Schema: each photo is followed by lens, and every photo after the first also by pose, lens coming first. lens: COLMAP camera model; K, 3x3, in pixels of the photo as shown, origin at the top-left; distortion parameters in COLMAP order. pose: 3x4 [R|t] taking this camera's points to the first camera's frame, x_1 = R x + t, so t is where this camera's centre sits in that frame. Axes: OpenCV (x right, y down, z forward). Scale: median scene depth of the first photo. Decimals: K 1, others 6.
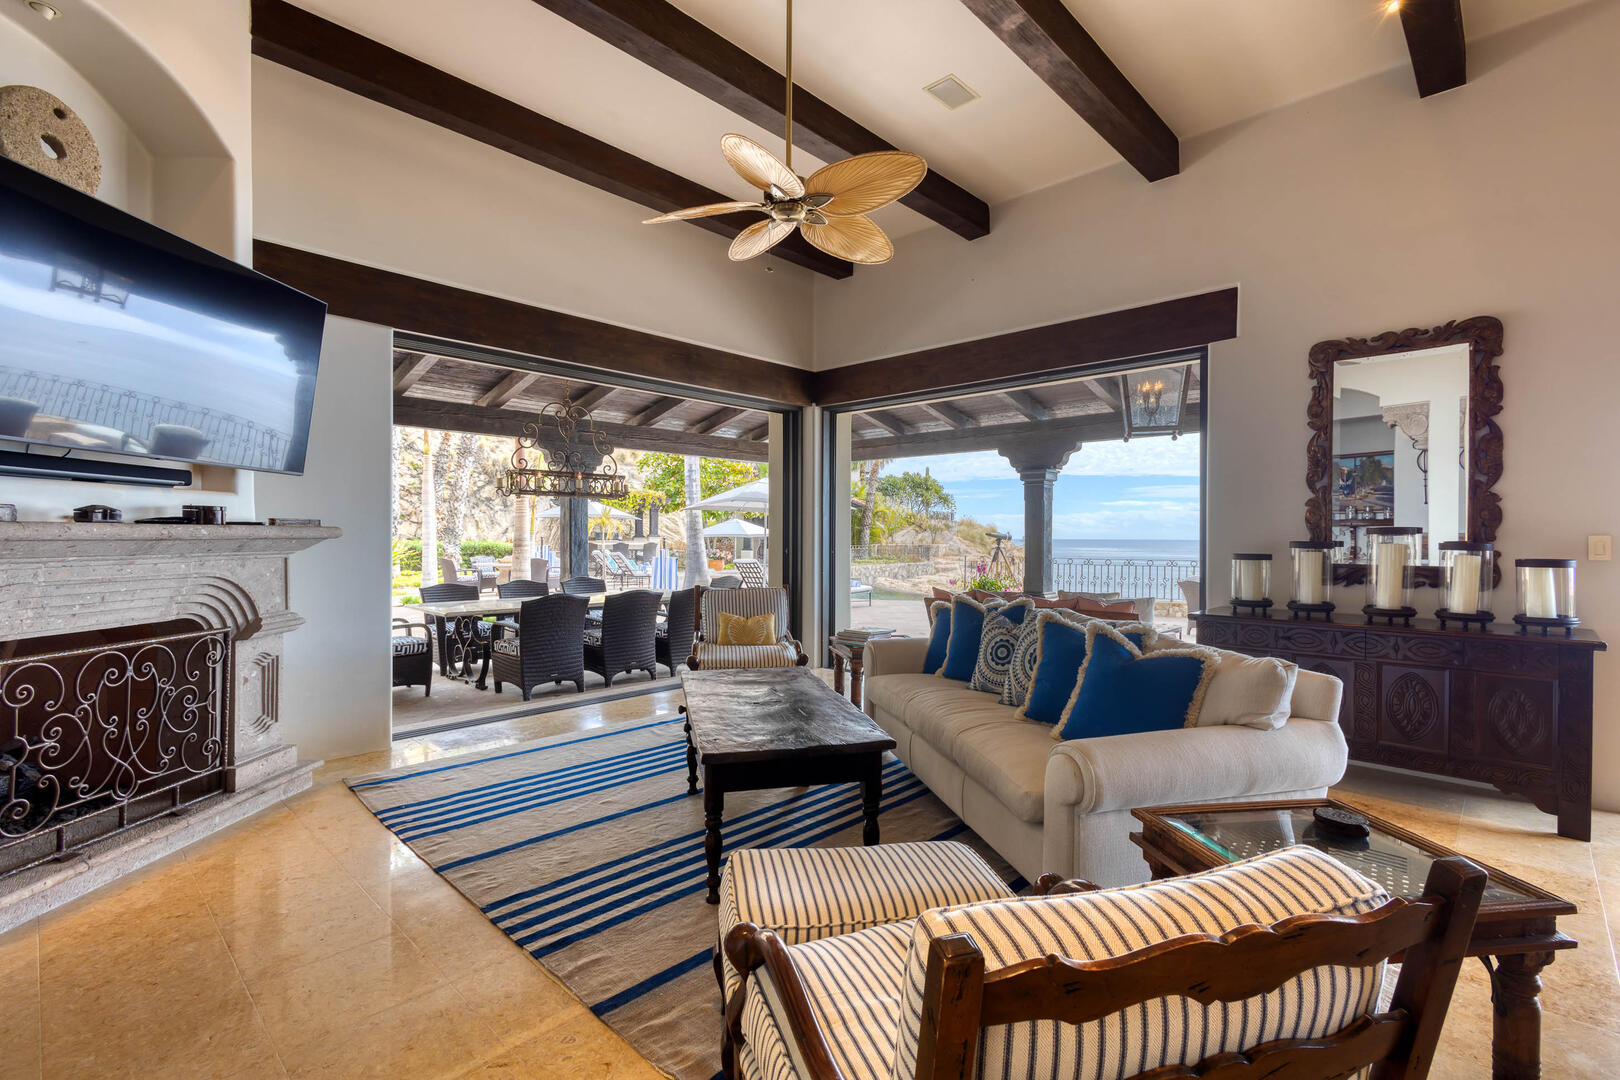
lens RADIAL K [[747.7, 0, 846.9], [0, 747.7, 540.1], [0, 0, 1]] dist [0.005156, -0.000908]
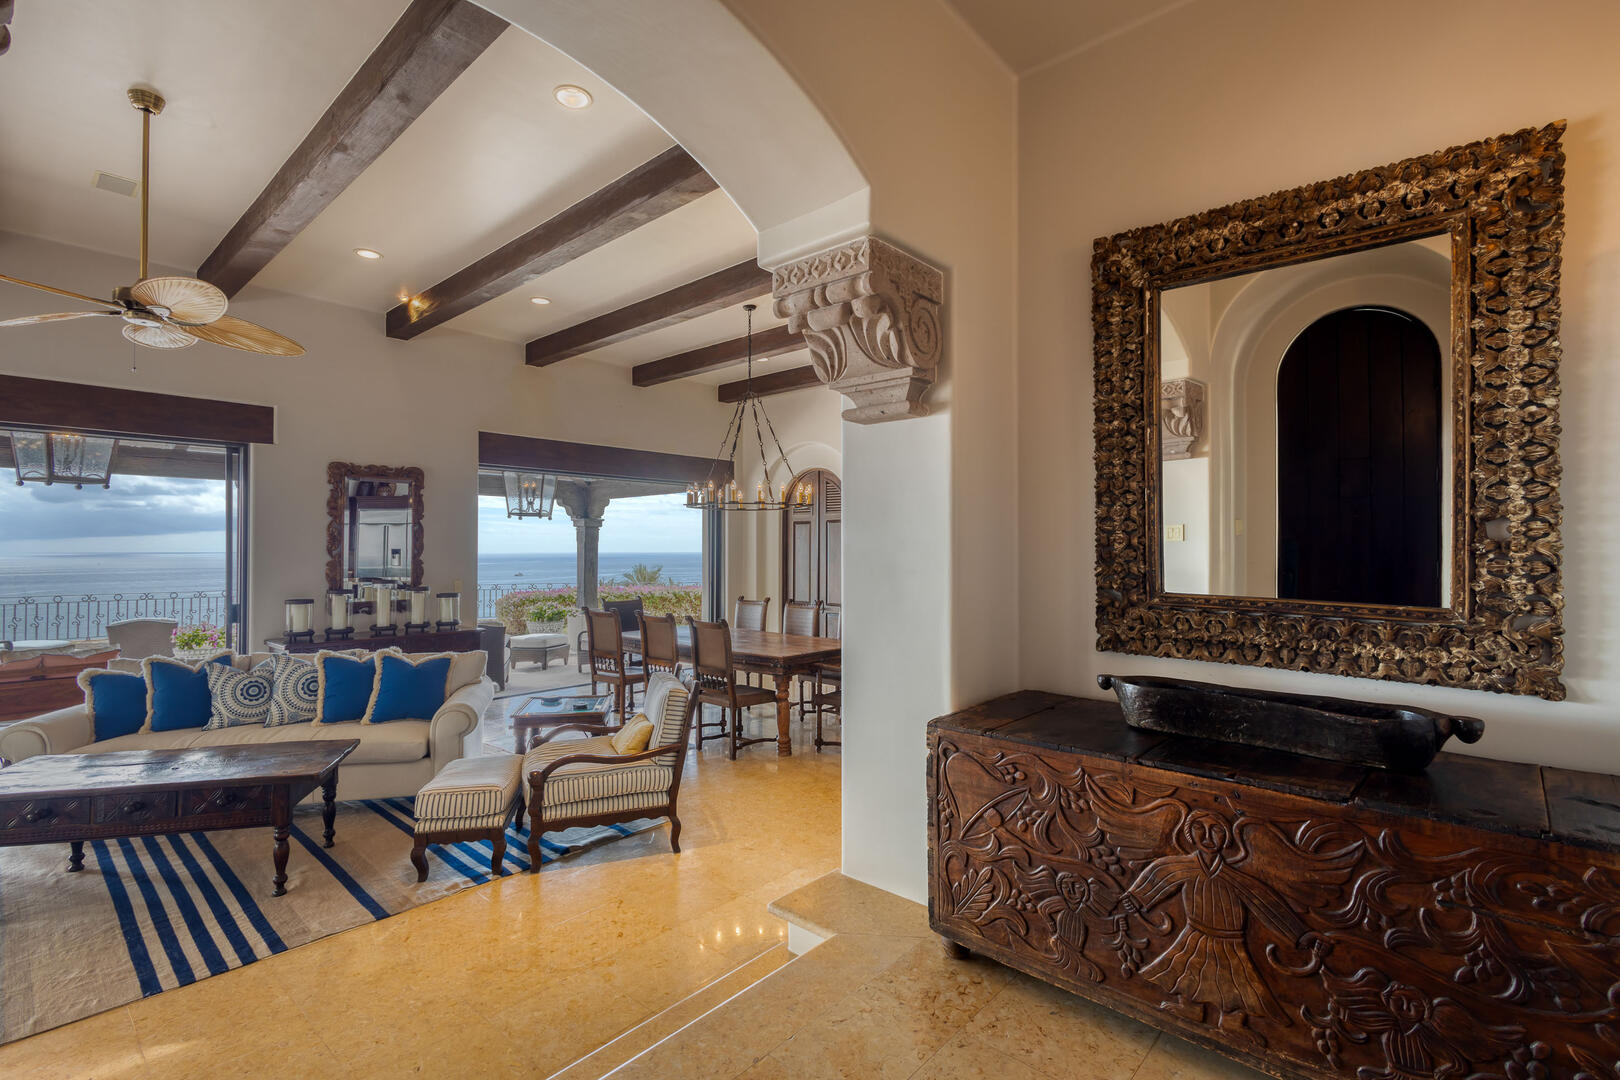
lens RADIAL K [[755.9, 0, 810.0], [0, 755.9, 540.0], [0, 0, 1]] dist [0.015406, -0.000064]
pose [[-0.033366, 0.006067, 0.999425, -0.739236], [0.001839, 0.999980, -0.006009, -0.066241], [-0.999441, 0.001638, -0.033377, 0.046311]]
